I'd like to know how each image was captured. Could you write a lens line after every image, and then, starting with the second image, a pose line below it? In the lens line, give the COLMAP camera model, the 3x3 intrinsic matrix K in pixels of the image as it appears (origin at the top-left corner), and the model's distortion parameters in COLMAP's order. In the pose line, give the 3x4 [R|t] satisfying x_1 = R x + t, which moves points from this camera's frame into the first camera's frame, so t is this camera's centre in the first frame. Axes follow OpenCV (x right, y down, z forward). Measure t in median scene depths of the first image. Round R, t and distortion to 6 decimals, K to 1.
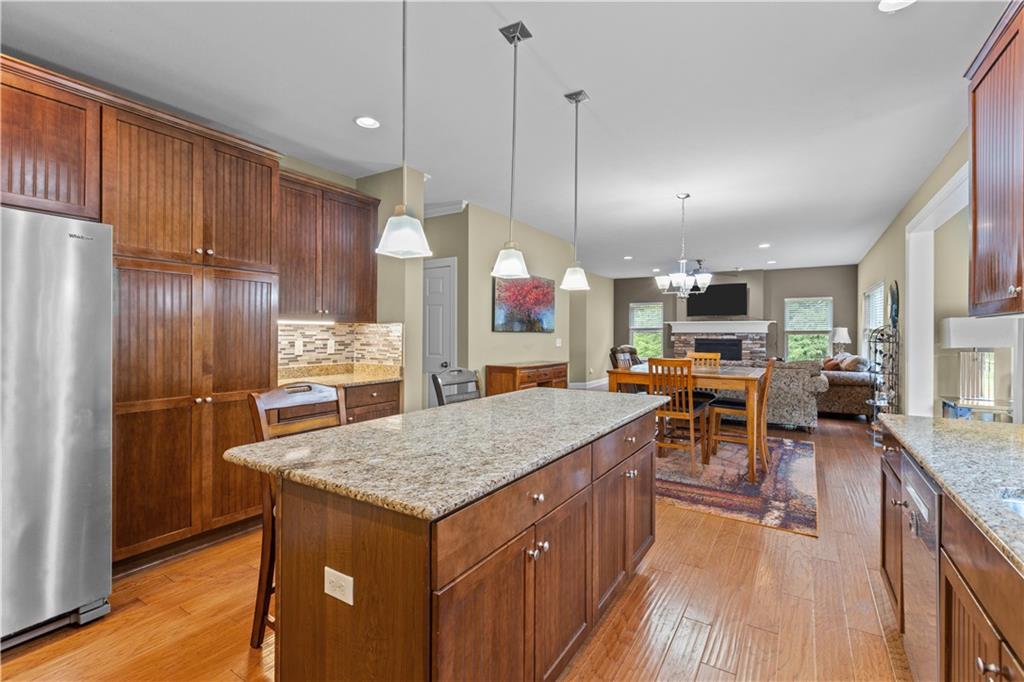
lens RADIAL K [[463.8, 0, 505.5], [0, 463.8, 333.8], [0, 0, 1]] dist [0.000343, 0.001048]
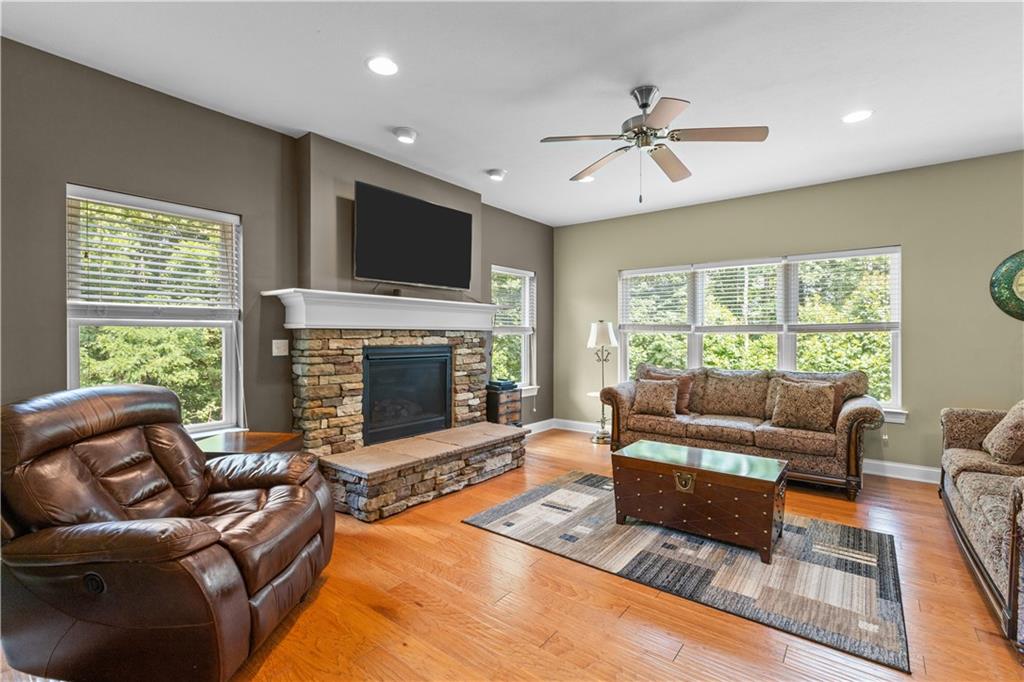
lens RADIAL K [[463.8, 0, 509.4], [0, 463.8, 339.3], [0, 0, 1]] dist [0.000343, 0.001048]
pose [[0.072514, -0.007701, 0.997338, 0.089723], [0.002135, 0.999969, 0.007566, 0.003334], [-0.997365, 0.001581, 0.072529, 0.931631]]
